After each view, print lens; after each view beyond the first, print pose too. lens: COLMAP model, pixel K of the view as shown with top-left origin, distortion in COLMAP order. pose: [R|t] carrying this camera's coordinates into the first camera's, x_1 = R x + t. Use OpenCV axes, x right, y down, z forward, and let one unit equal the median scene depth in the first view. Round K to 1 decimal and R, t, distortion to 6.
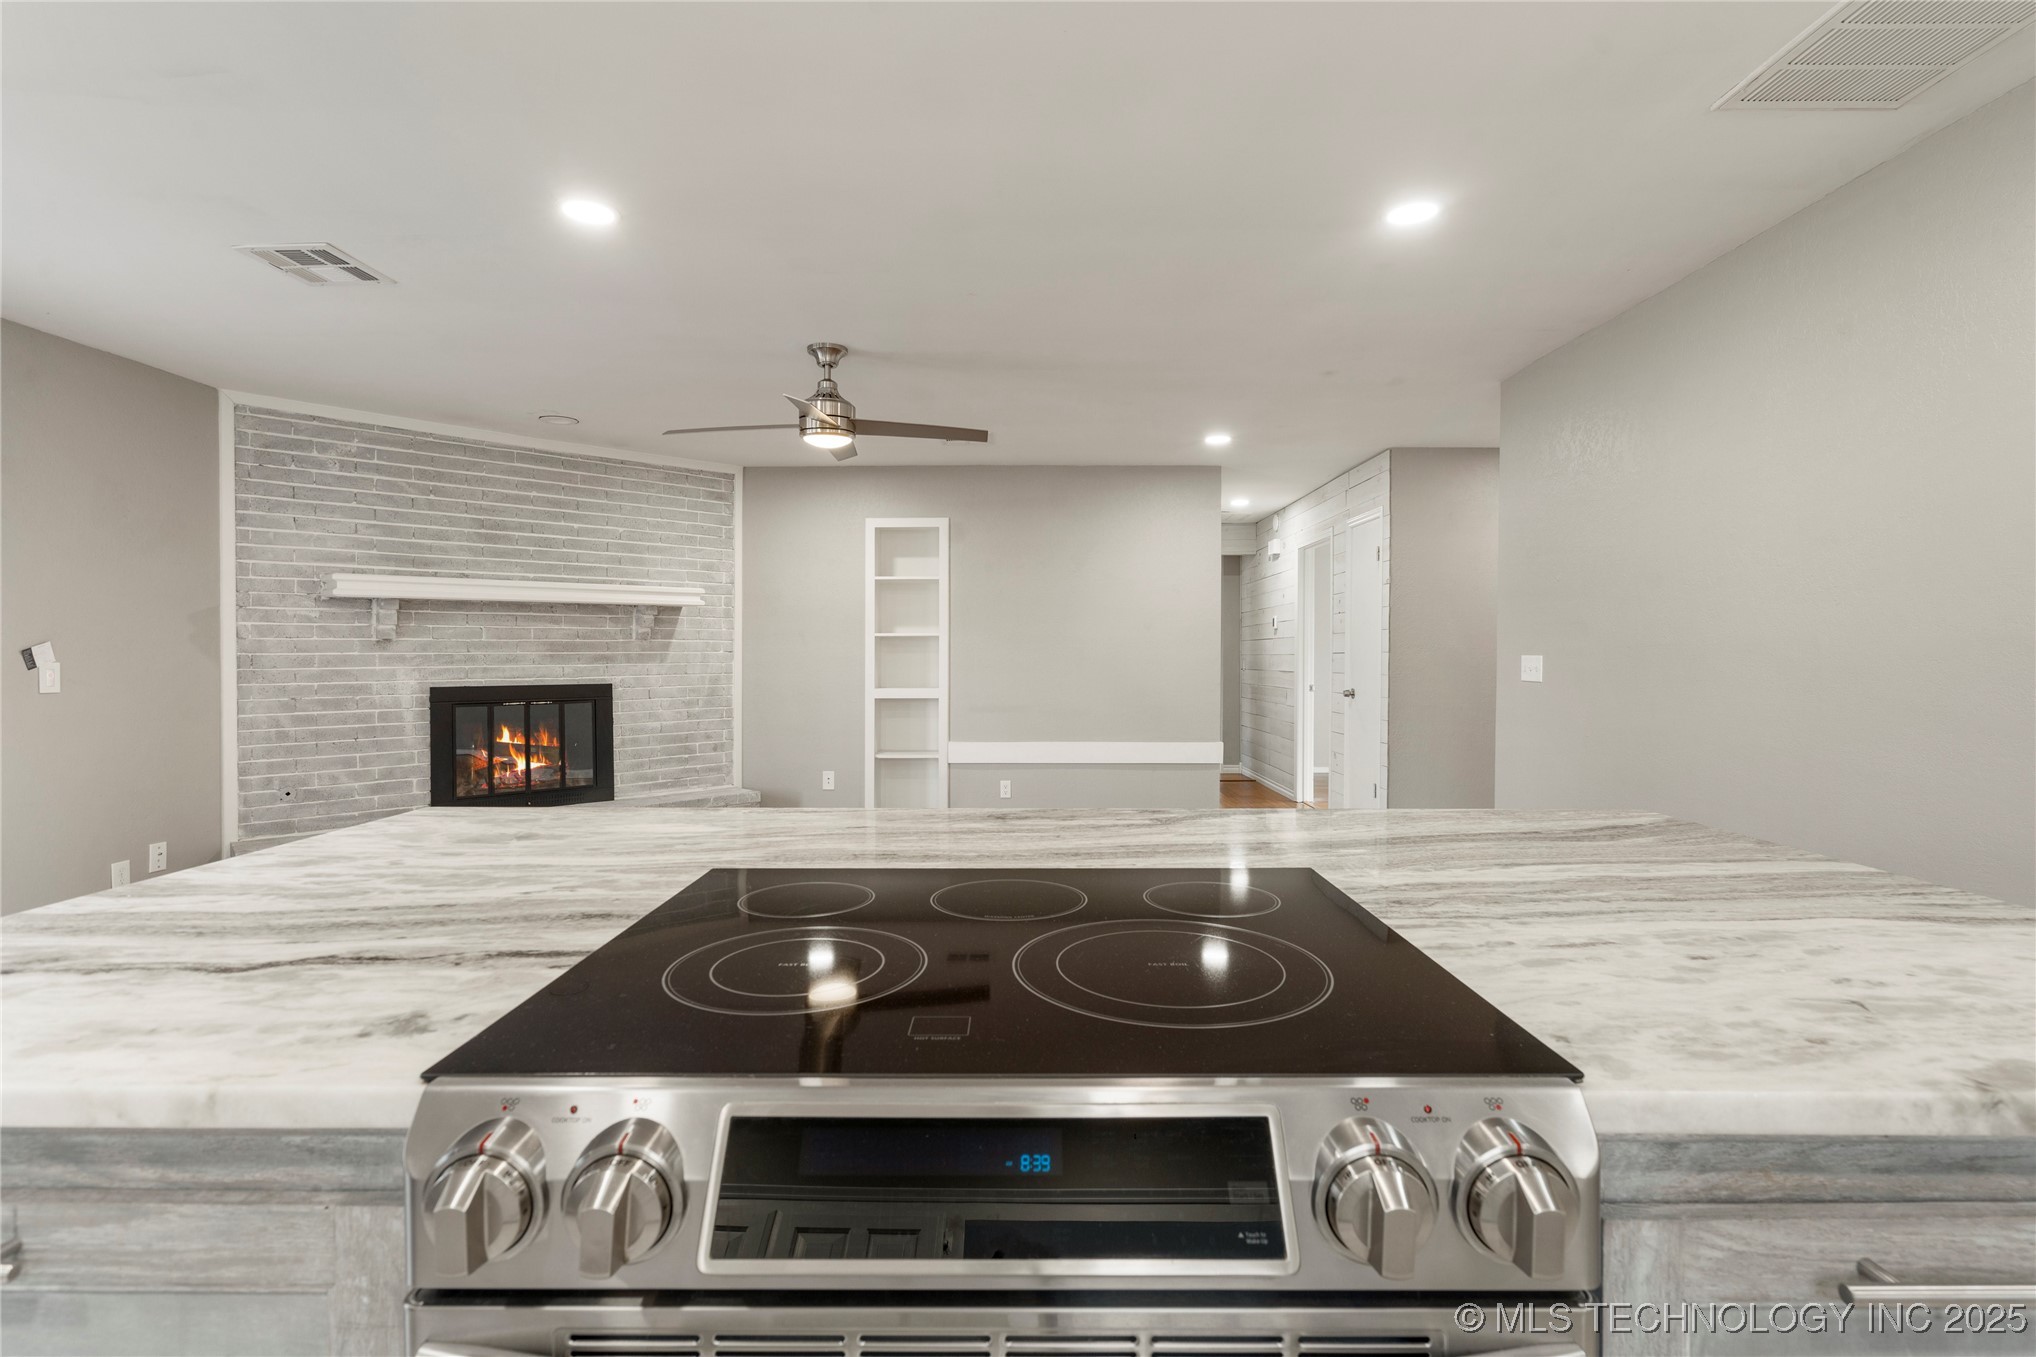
lens RADIAL K [[933.1, 0, 1015.4], [0, 933.1, 668.1], [0, 0, 1]] dist [-0.001134, 0.000473]
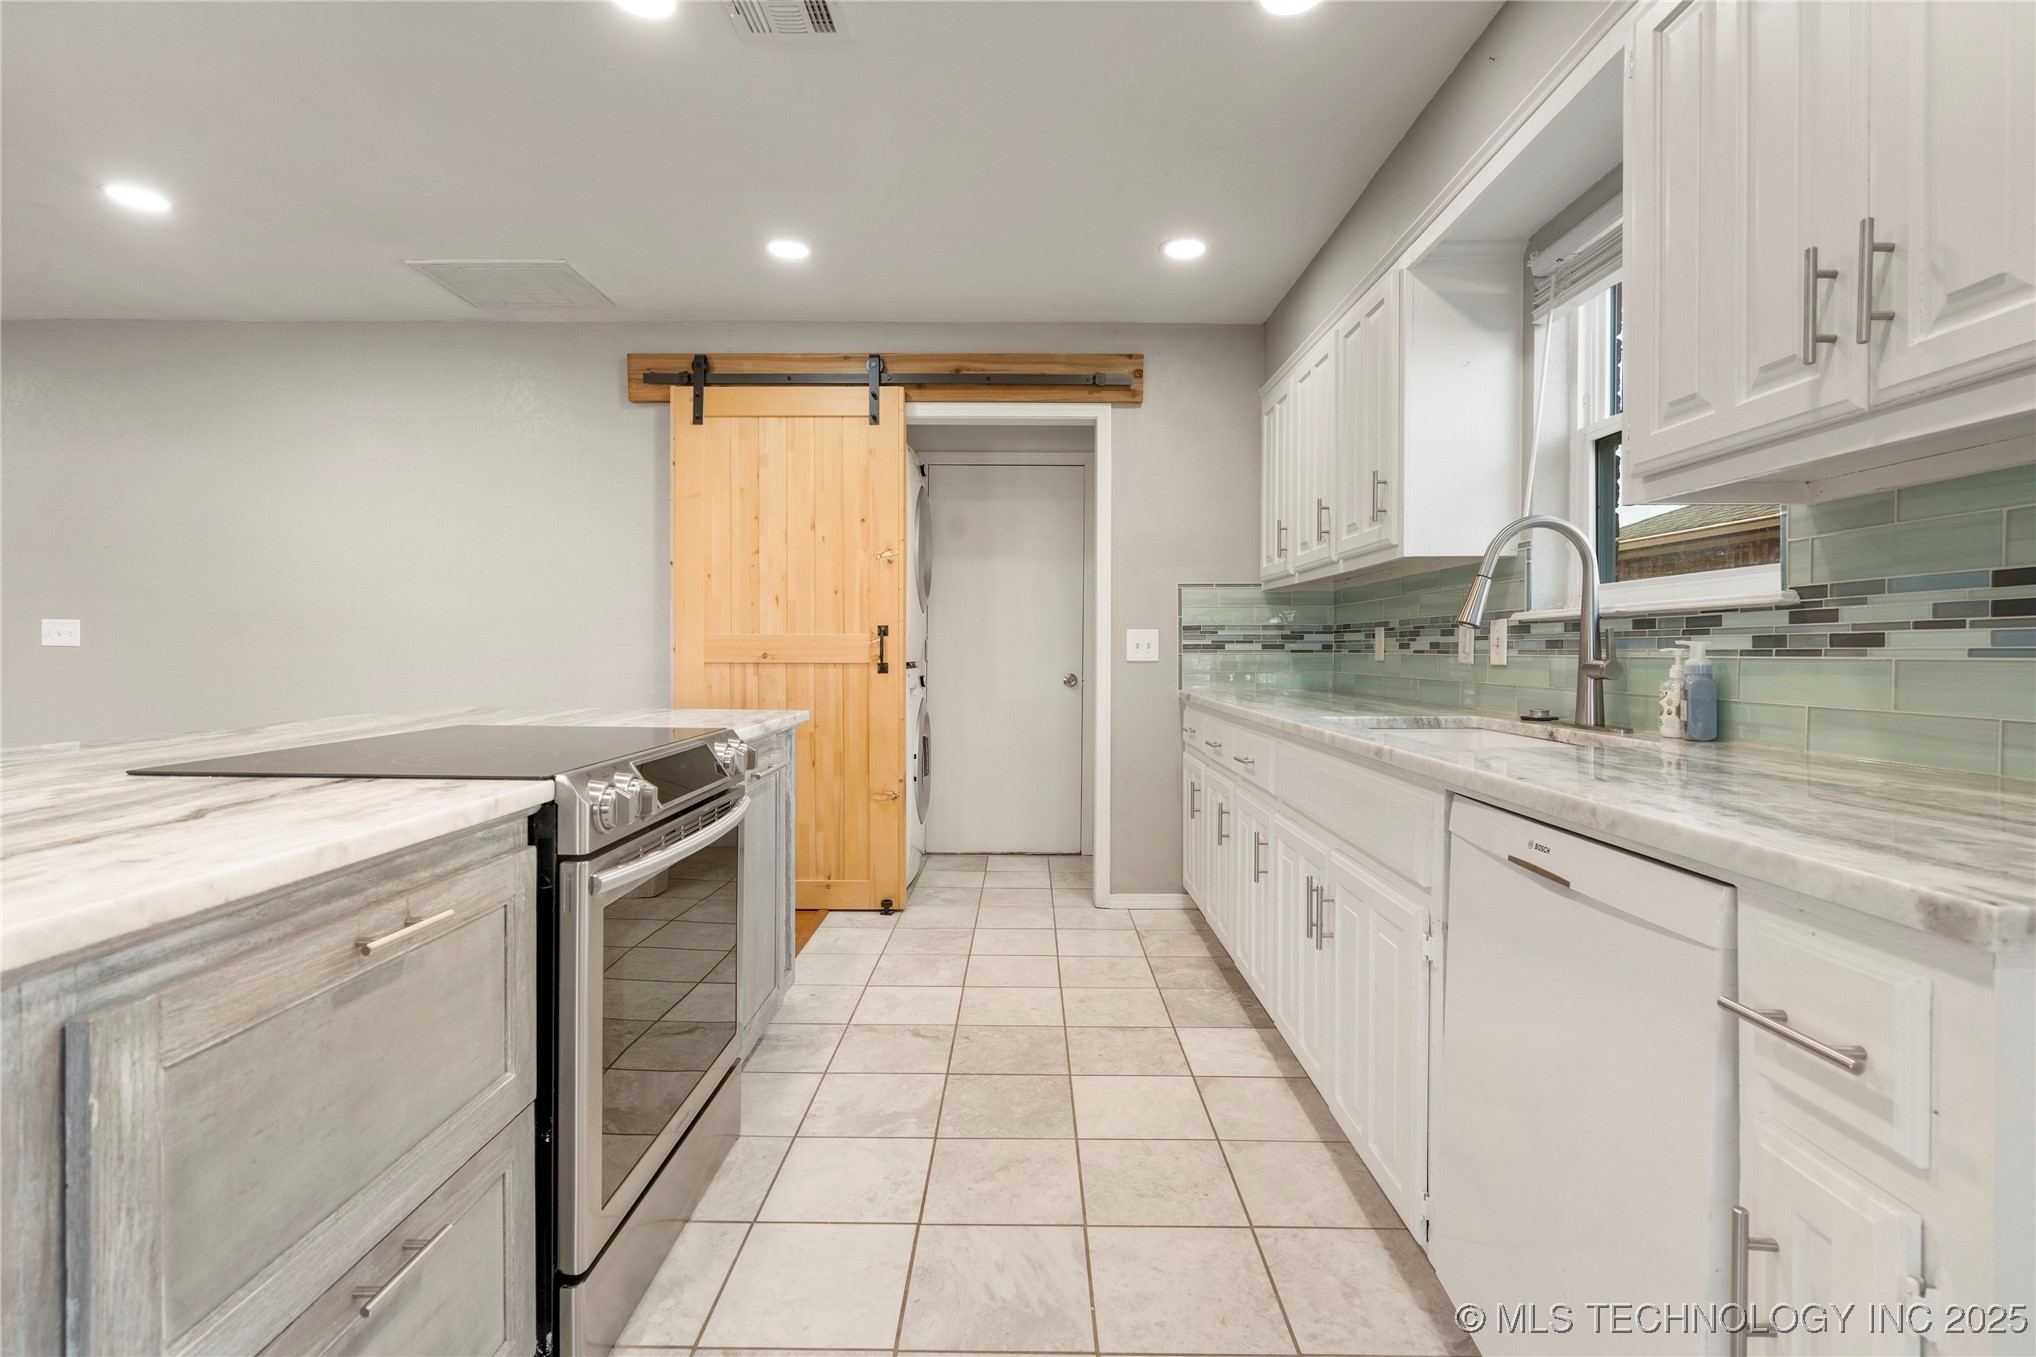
lens RADIAL K [[938.0, 0, 1014.5], [0, 938.0, 656.1], [0, 0, 1]] dist [-0.001632, 0.000651]
pose [[0.006771, -0.006480, 0.999956, -0.332784], [0.007560, 0.999951, 0.006429, 0.020156], [-0.999948, 0.007516, 0.006820, -0.006538]]
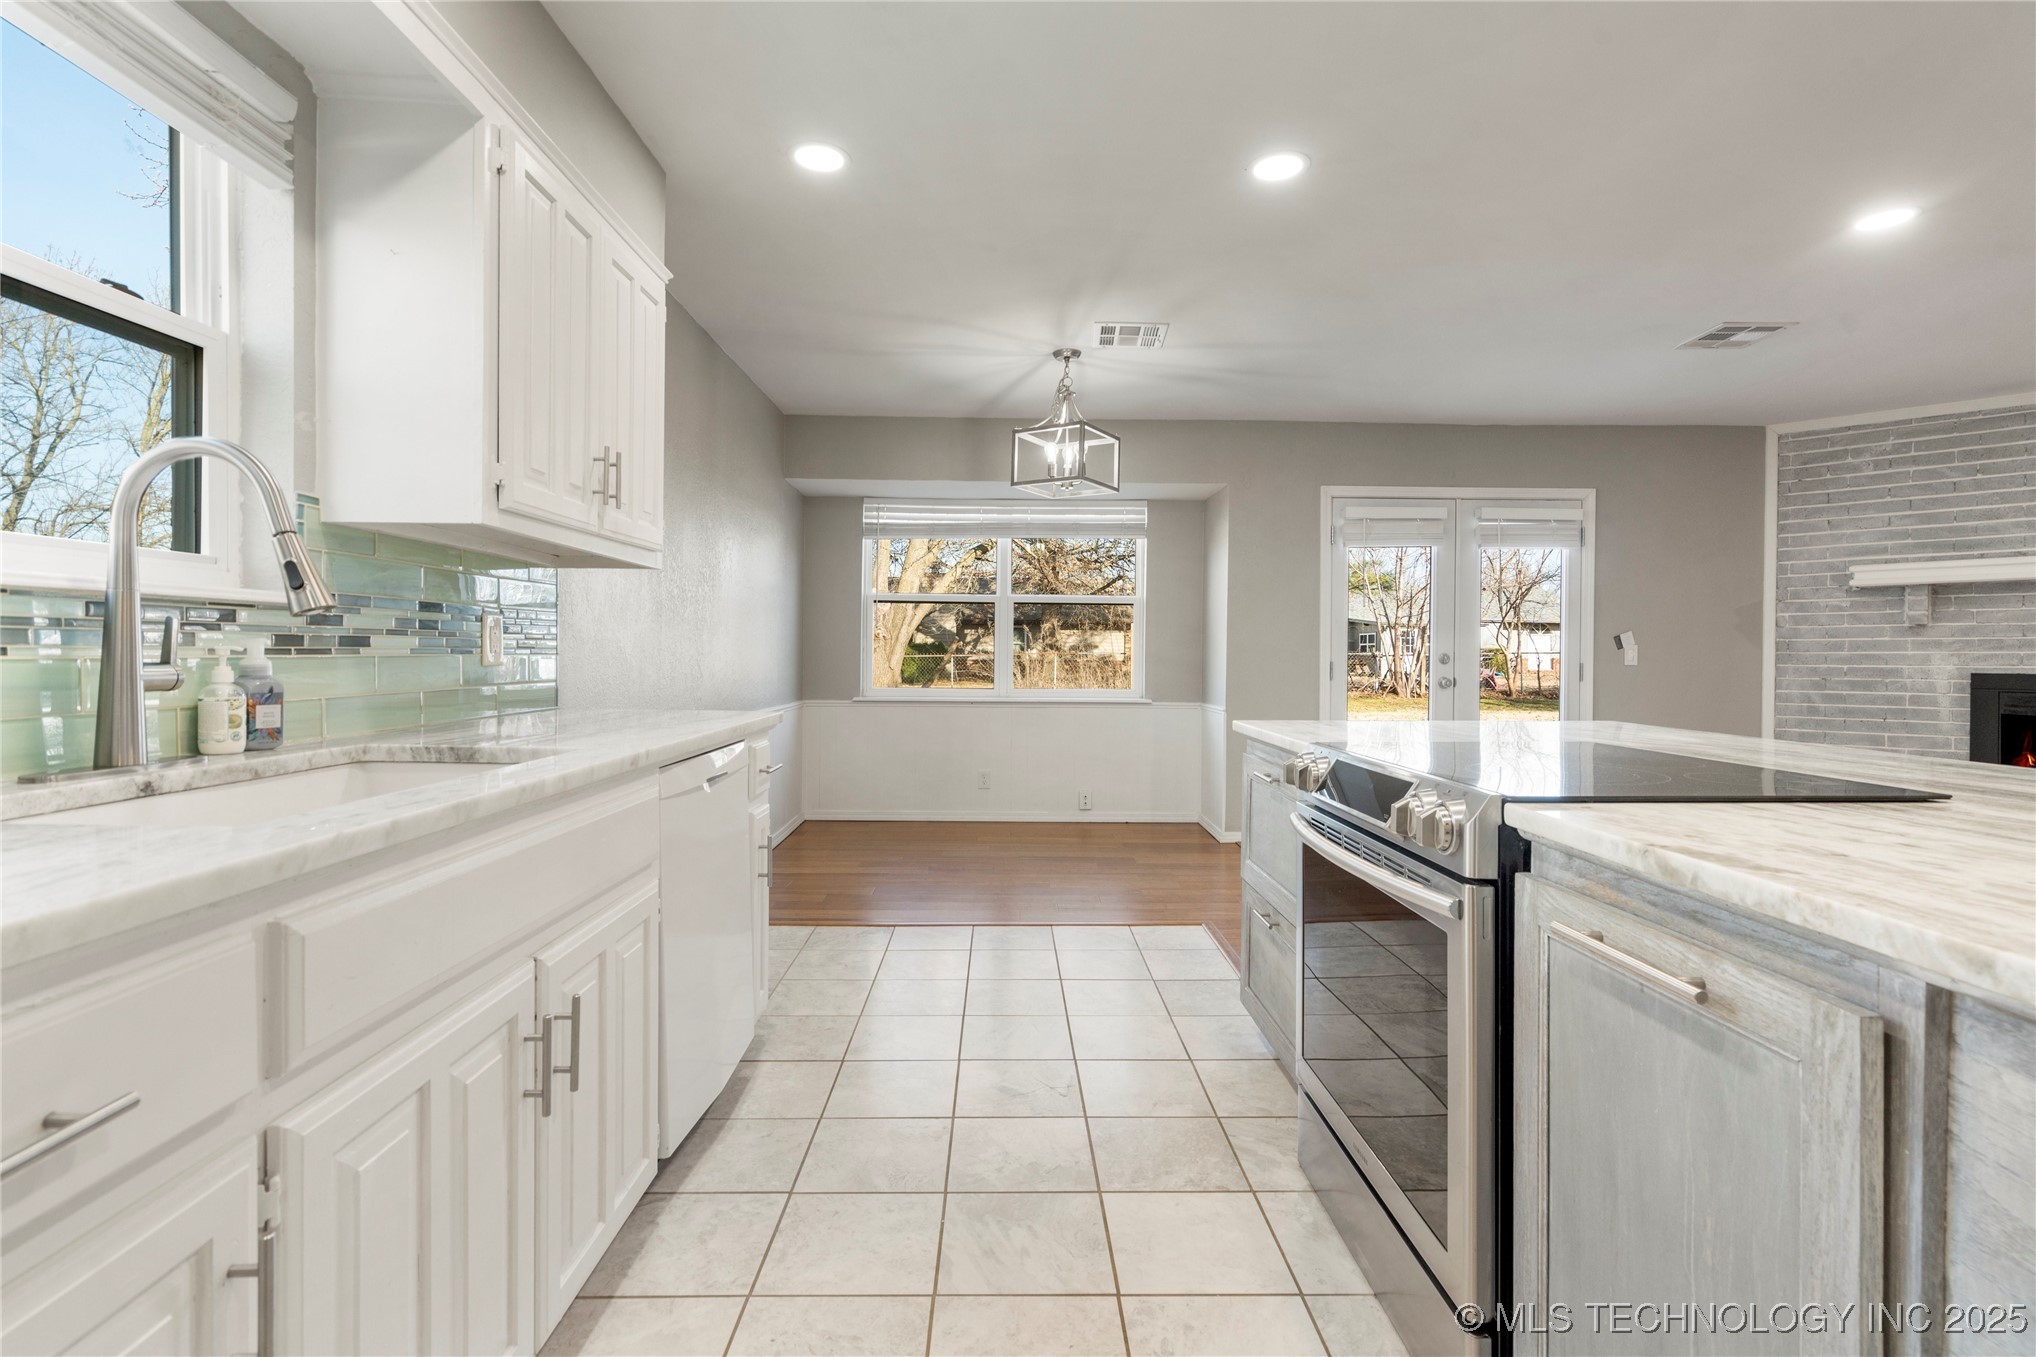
lens RADIAL K [[930.2, 0, 1019.1], [0, 930.2, 660.2], [0, 0, 1]] dist [-0.000110, -0.000307]
pose [[0.020866, 0.008029, -0.999750, 0.311528], [-0.019544, 0.999780, 0.007621, 0.018611], [0.999591, 0.019380, 0.021018, -0.010761]]
